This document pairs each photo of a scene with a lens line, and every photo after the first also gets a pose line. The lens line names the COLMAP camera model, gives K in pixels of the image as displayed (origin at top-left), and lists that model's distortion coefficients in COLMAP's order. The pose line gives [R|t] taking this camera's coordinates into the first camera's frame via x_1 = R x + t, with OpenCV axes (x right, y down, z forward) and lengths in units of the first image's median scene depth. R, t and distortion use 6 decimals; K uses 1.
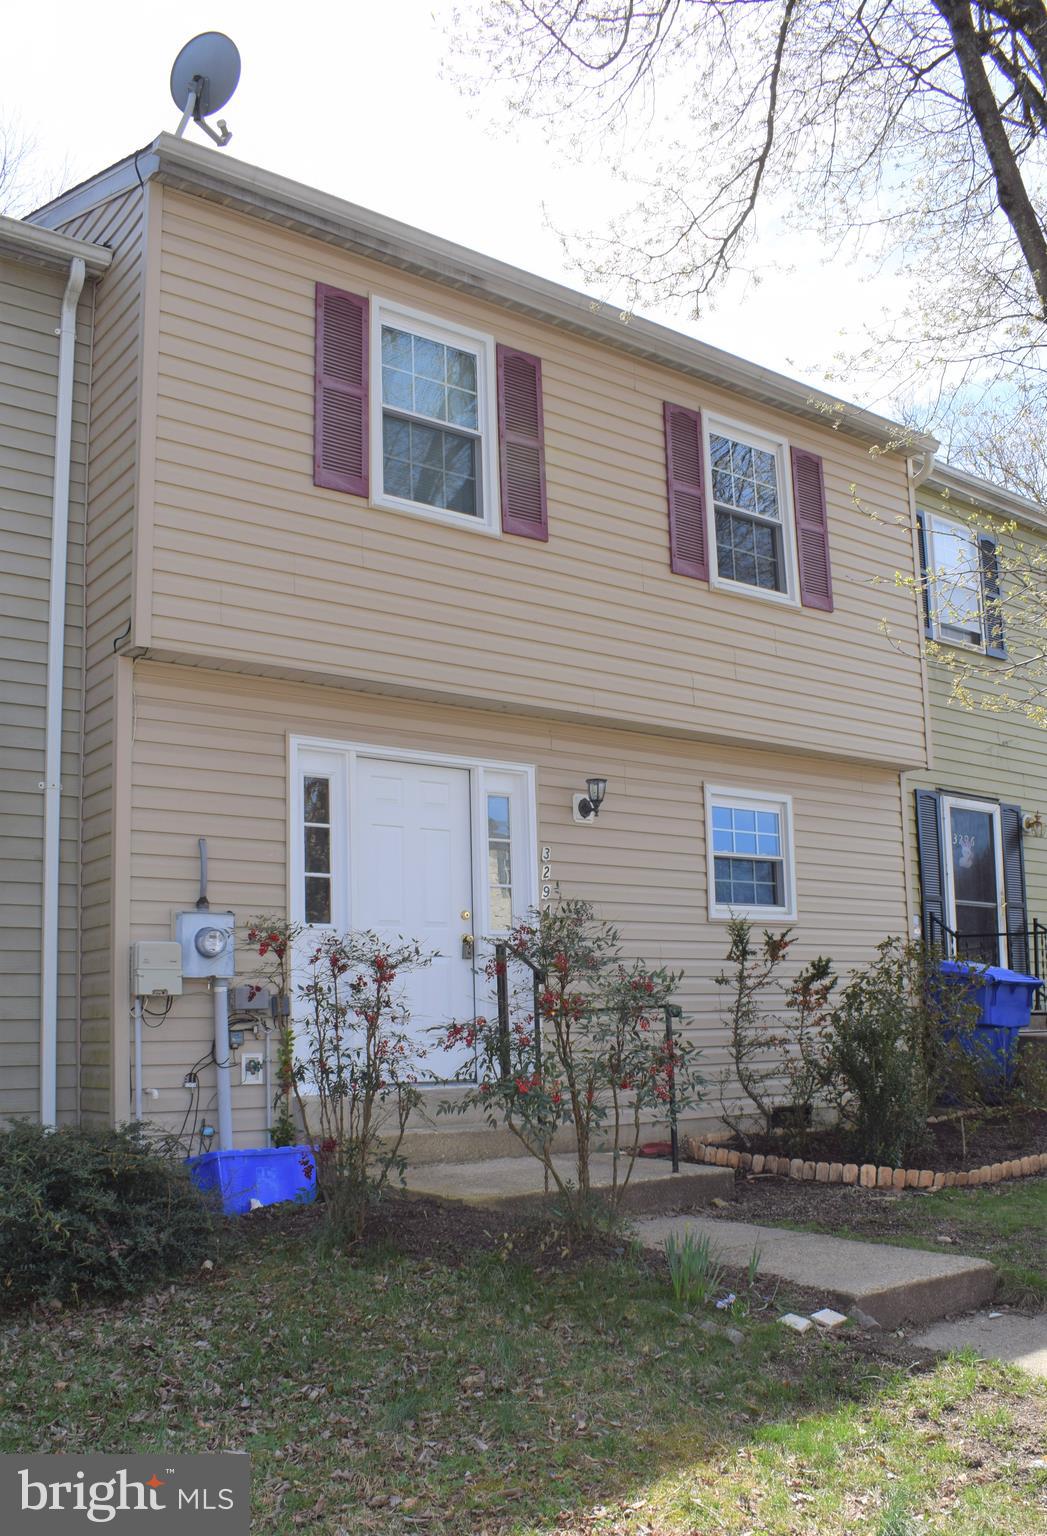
lens RADIAL K [[1357.9, 0, 516.9], [0, 1357.9, 872.5], [0, 0, 1]] dist [-0.054744, -0.001799]
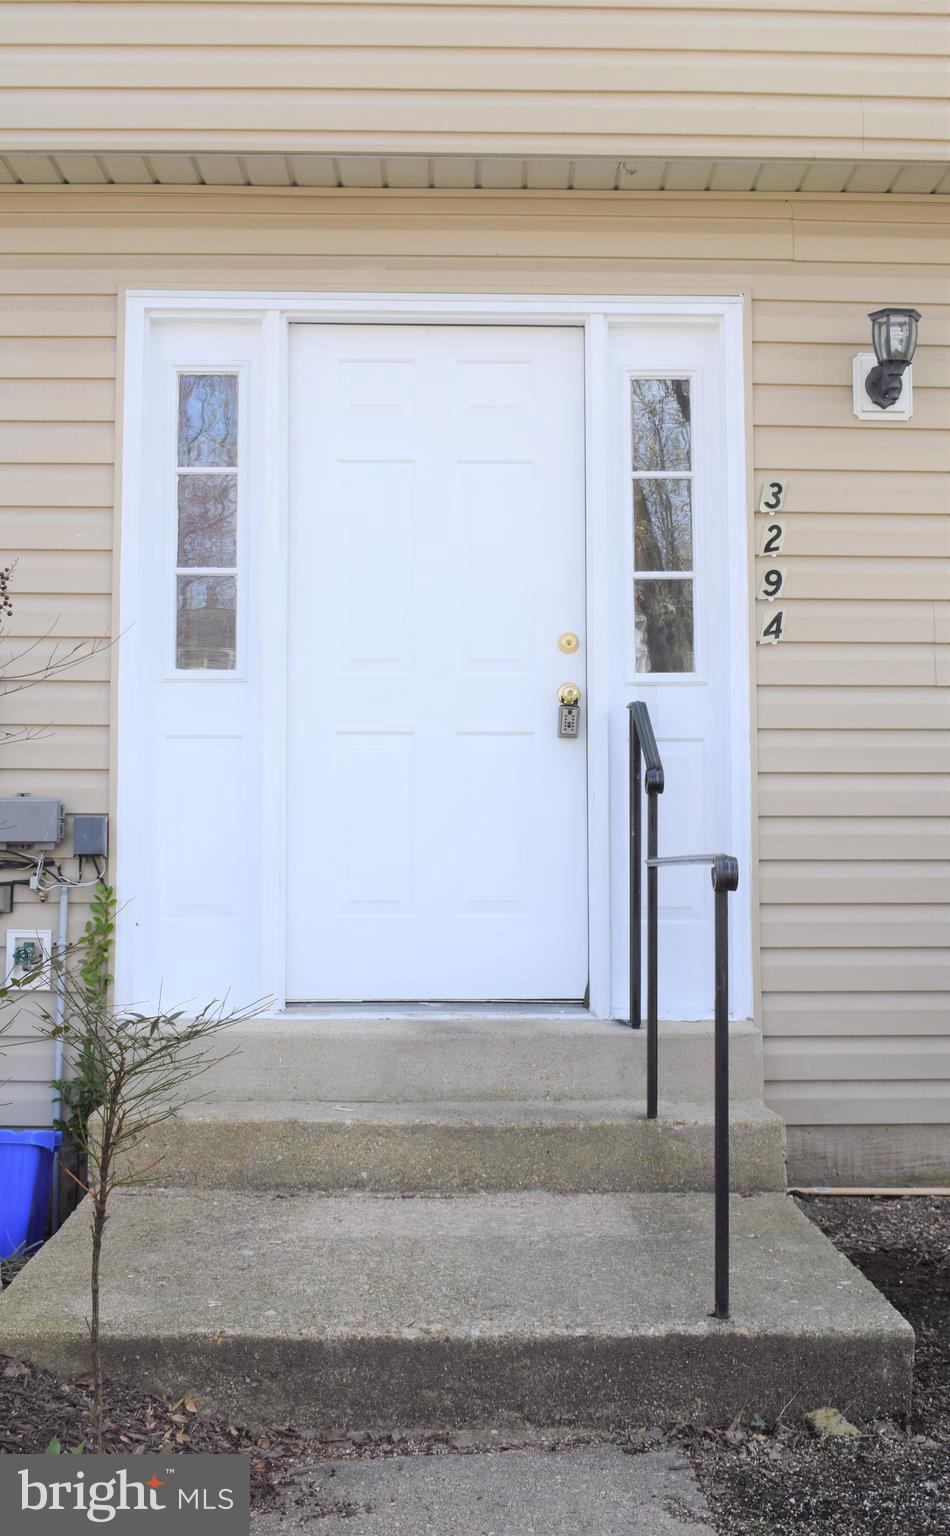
lens RADIAL K [[1694.0, 0, 475.3], [0, 1694.0, 765.5], [0, 0, 1]] dist [-0.062688, 0.000000]
pose [[0.815710, -0.012598, -0.578325, 0.285747], [0.046471, 0.997959, 0.043807, 0.049652], [0.576592, -0.062609, 0.814630, 0.550741]]
